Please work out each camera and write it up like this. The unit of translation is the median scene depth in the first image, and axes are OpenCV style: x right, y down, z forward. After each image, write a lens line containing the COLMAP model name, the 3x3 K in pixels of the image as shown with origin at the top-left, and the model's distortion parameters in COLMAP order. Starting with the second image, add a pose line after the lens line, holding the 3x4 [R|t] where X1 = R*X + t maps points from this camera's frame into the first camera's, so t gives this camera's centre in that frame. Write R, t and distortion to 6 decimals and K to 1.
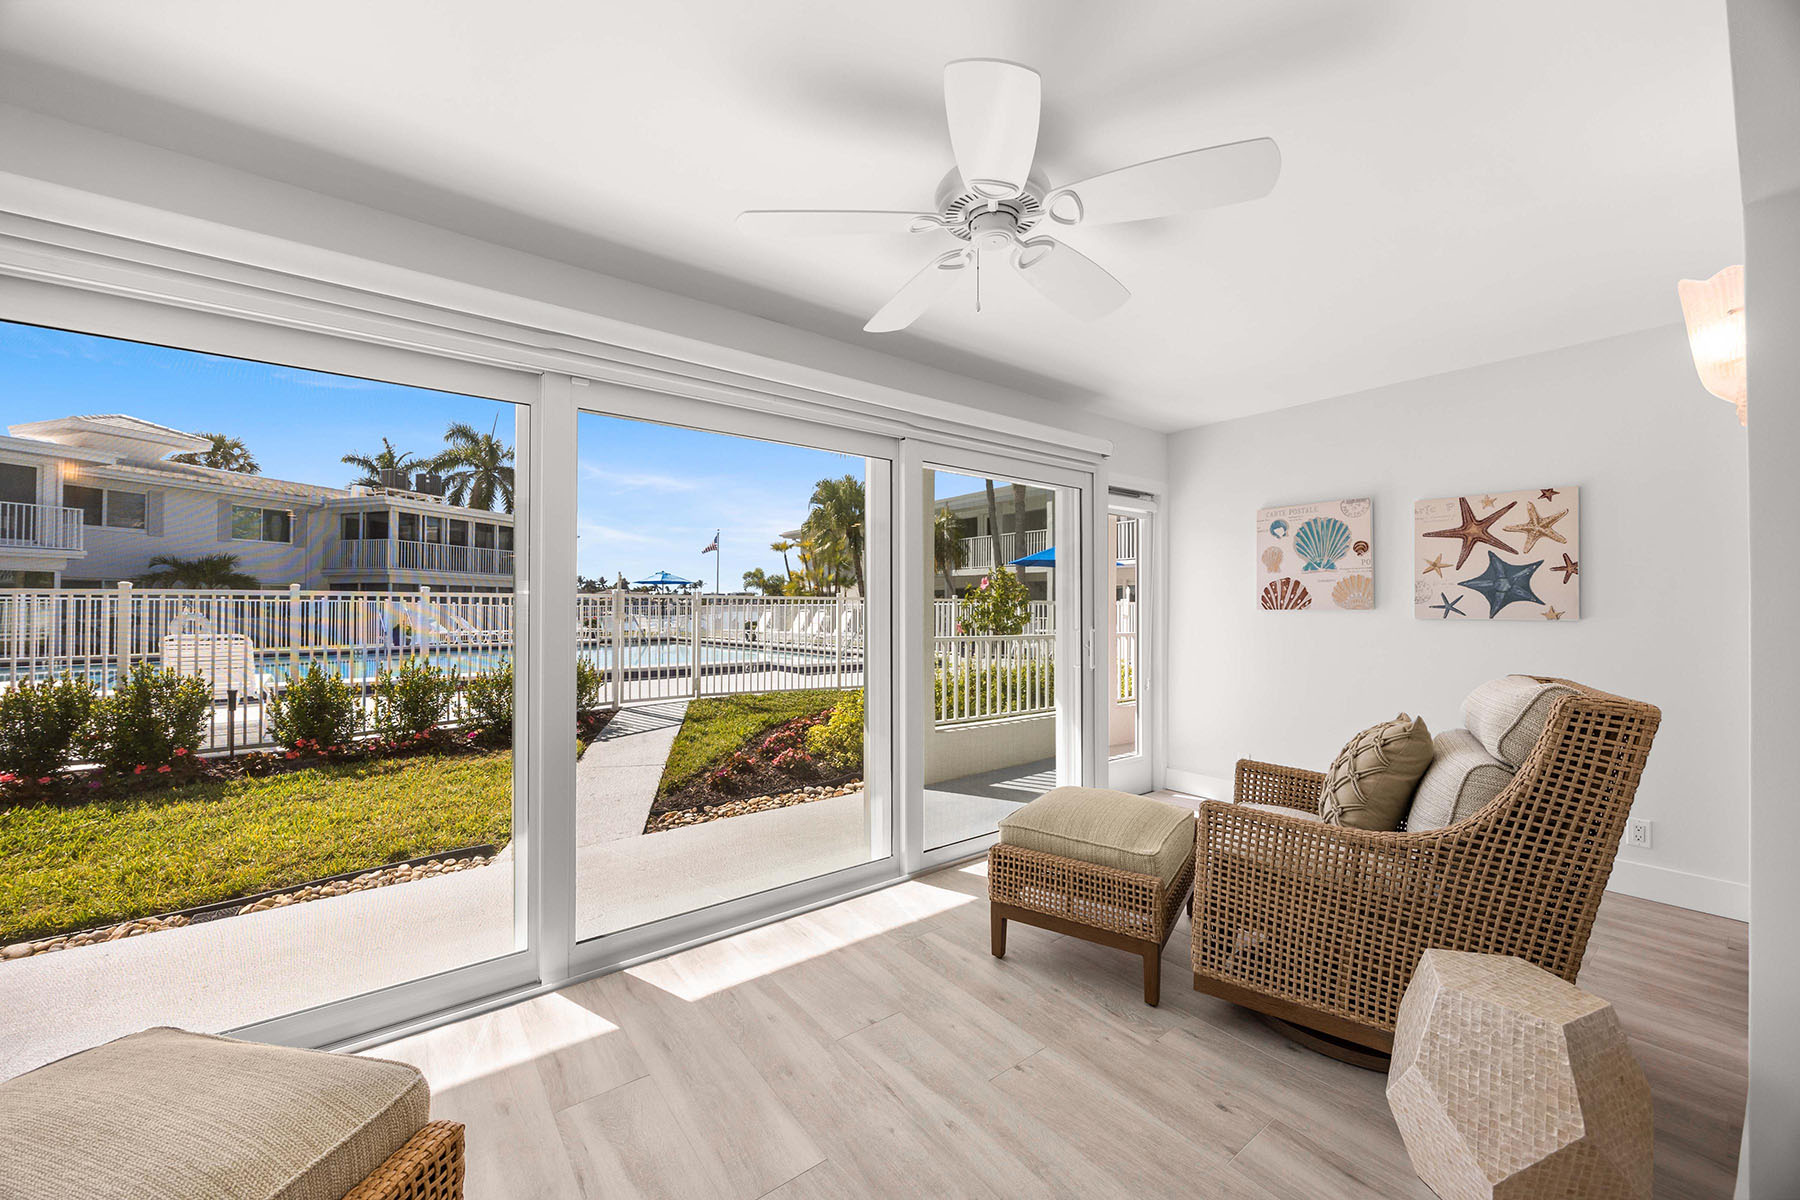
lens RADIAL K [[683.8, 0, 901.1], [0, 683.8, 603.9], [0, 0, 1]] dist [-0.001929, -0.000282]
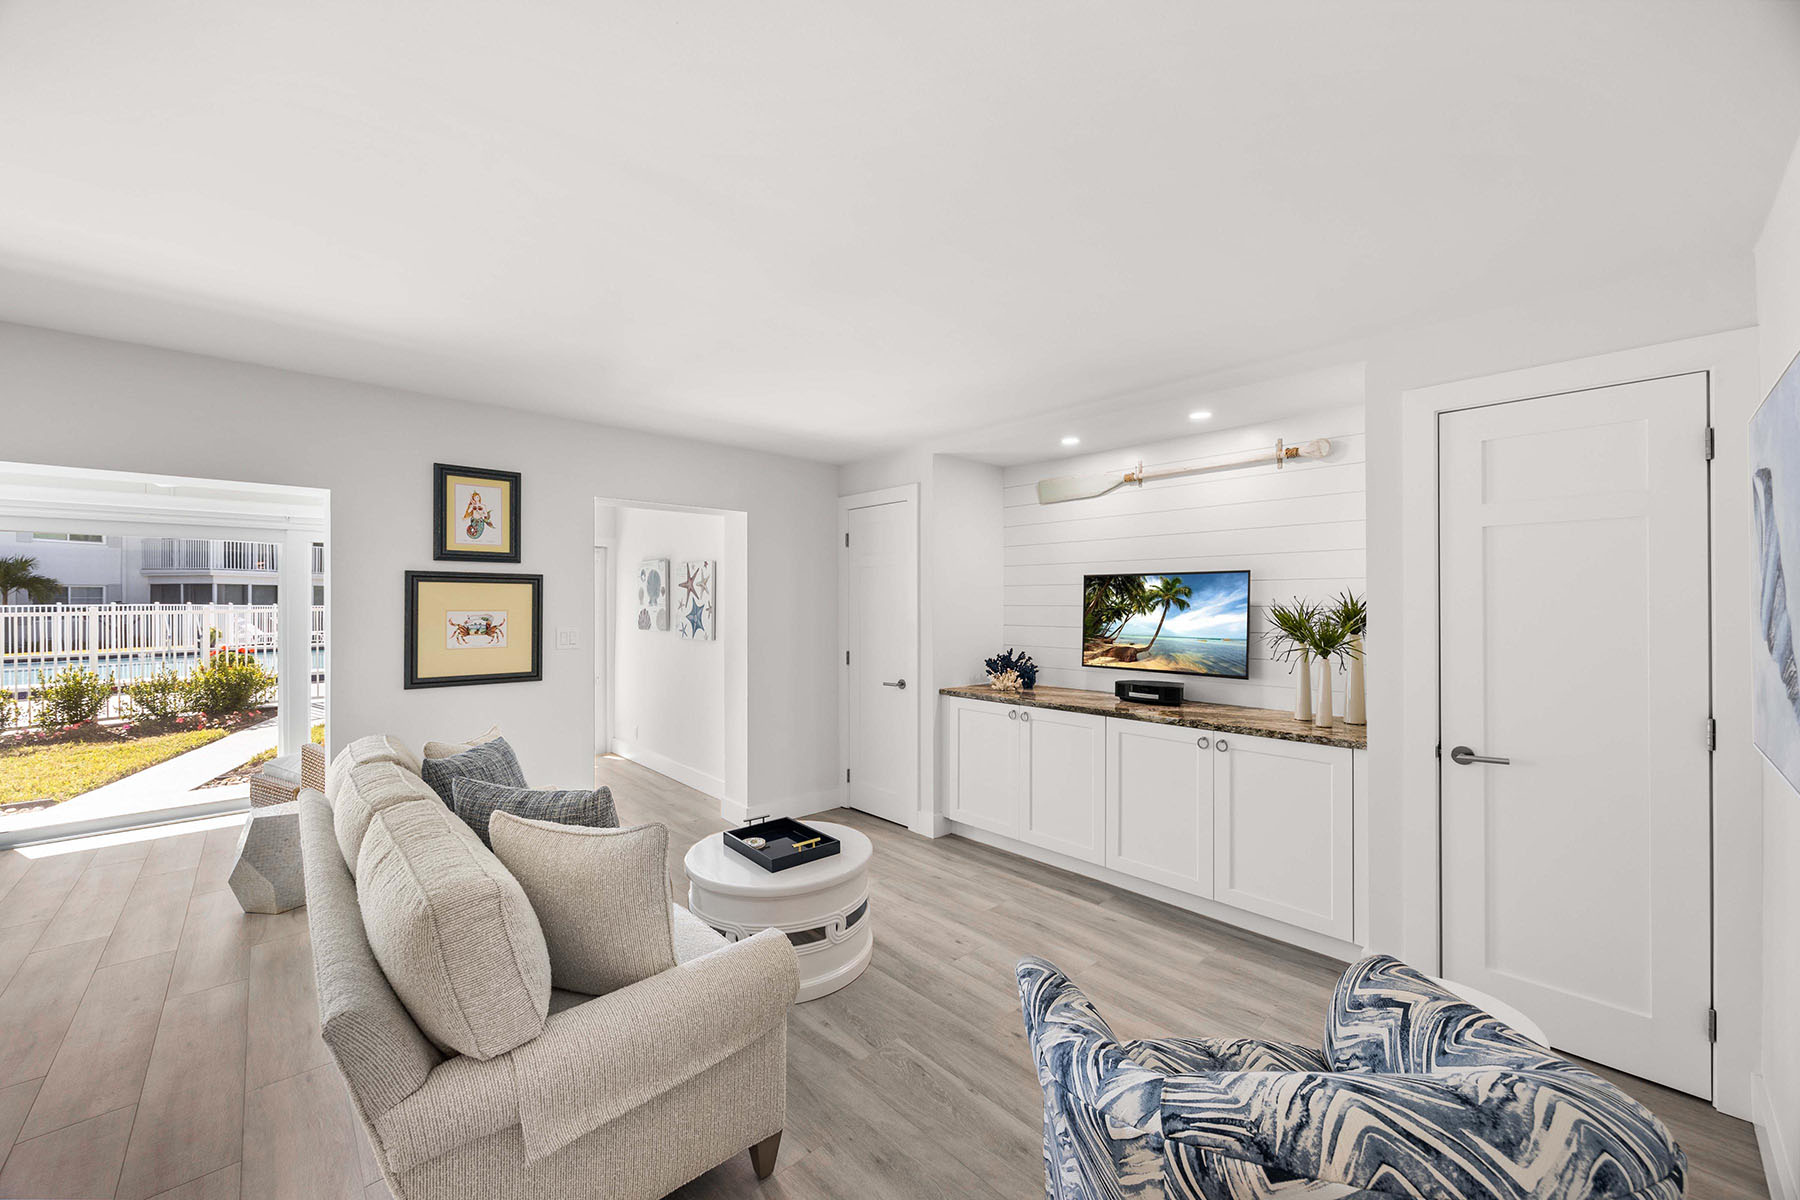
lens RADIAL K [[683.8, 0, 901.1], [0, 683.8, 603.9], [0, 0, 1]] dist [-0.001929, -0.000282]
pose [[0.995782, -0.003013, 0.091702, 0.675362], [0.001978, 0.999933, 0.011371, -0.044086], [-0.091730, -0.011141, 0.995722, -0.376143]]
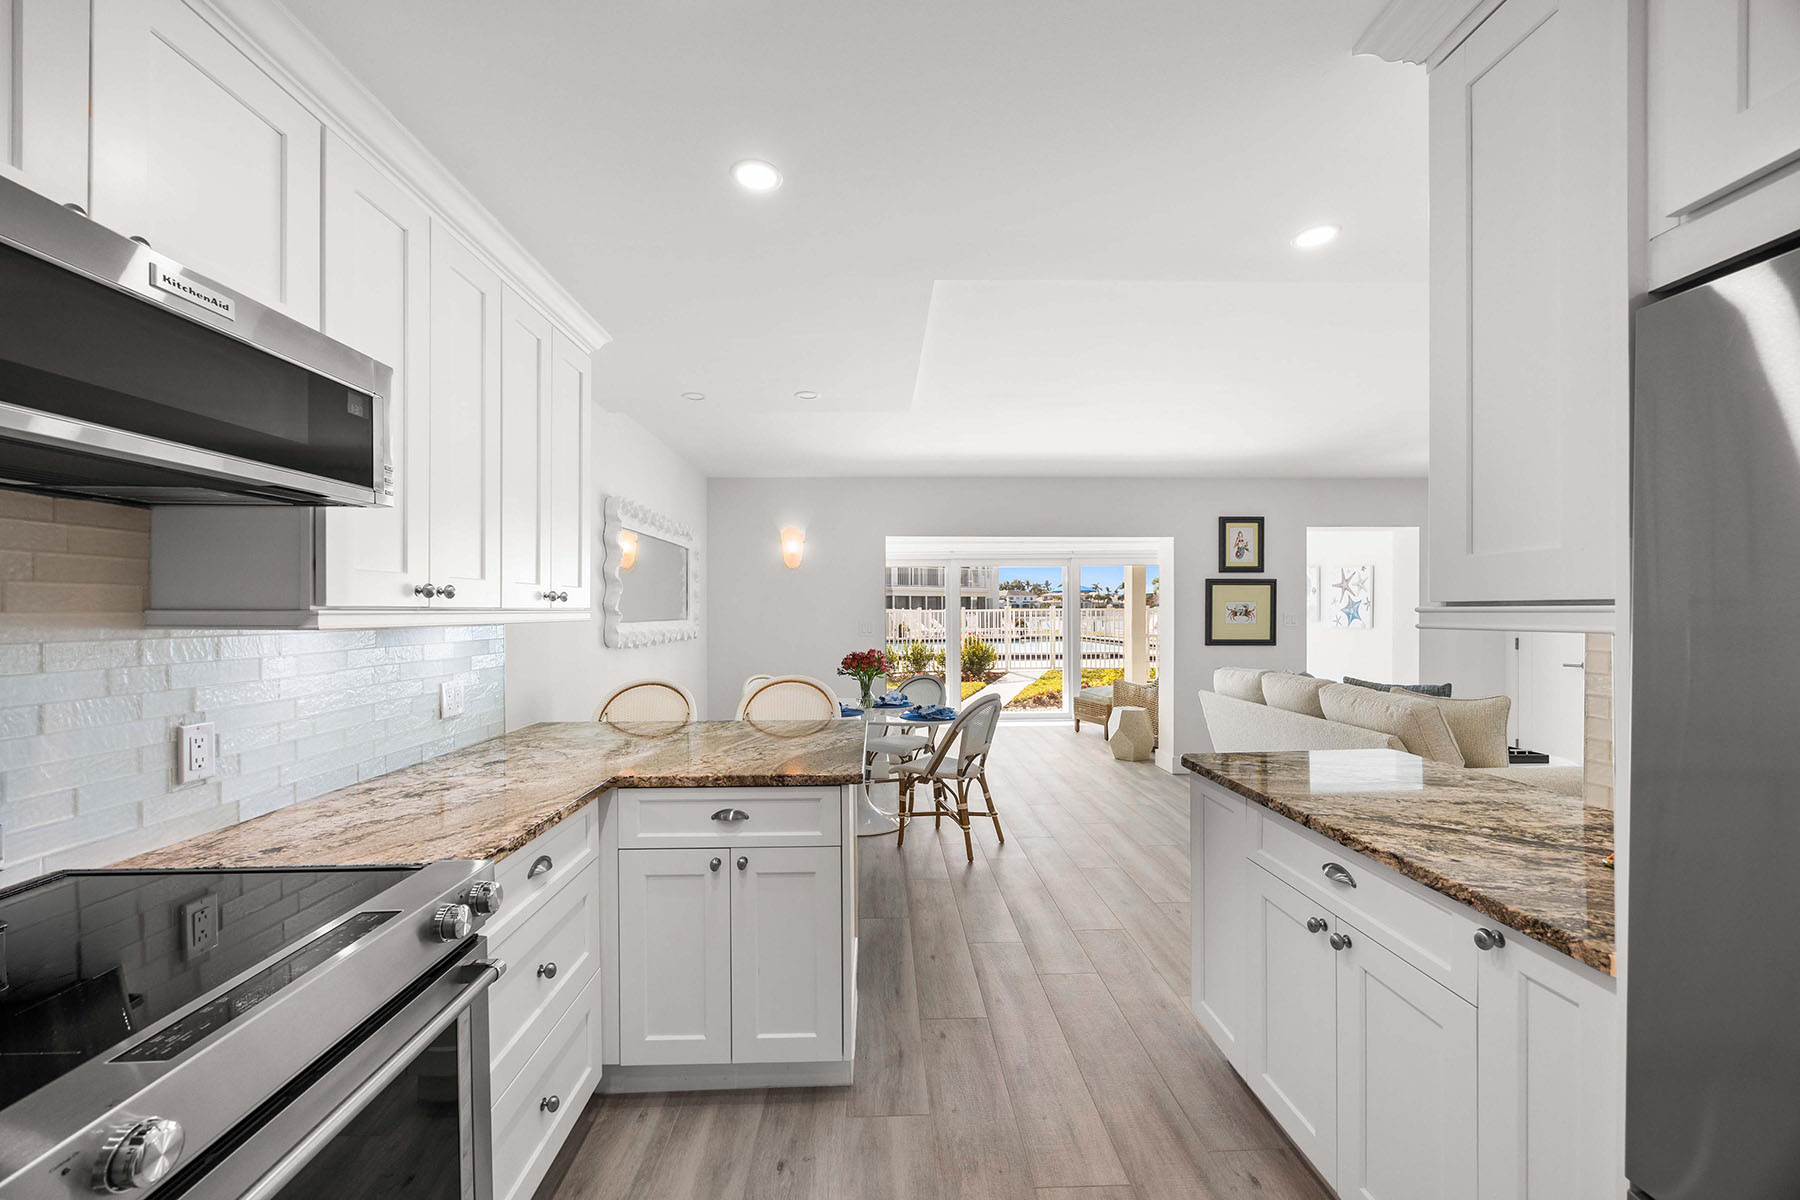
lens RADIAL K [[695.8, 0, 888.2], [0, 695.8, 612.5], [0, 0, 1]] dist [-0.000101, -0.000042]
pose [[0.802661, -0.002471, -0.596430, 0.559823], [0.009103, 0.999926, 0.008108, -0.029559], [0.596366, -0.011937, 0.802624, -0.863583]]
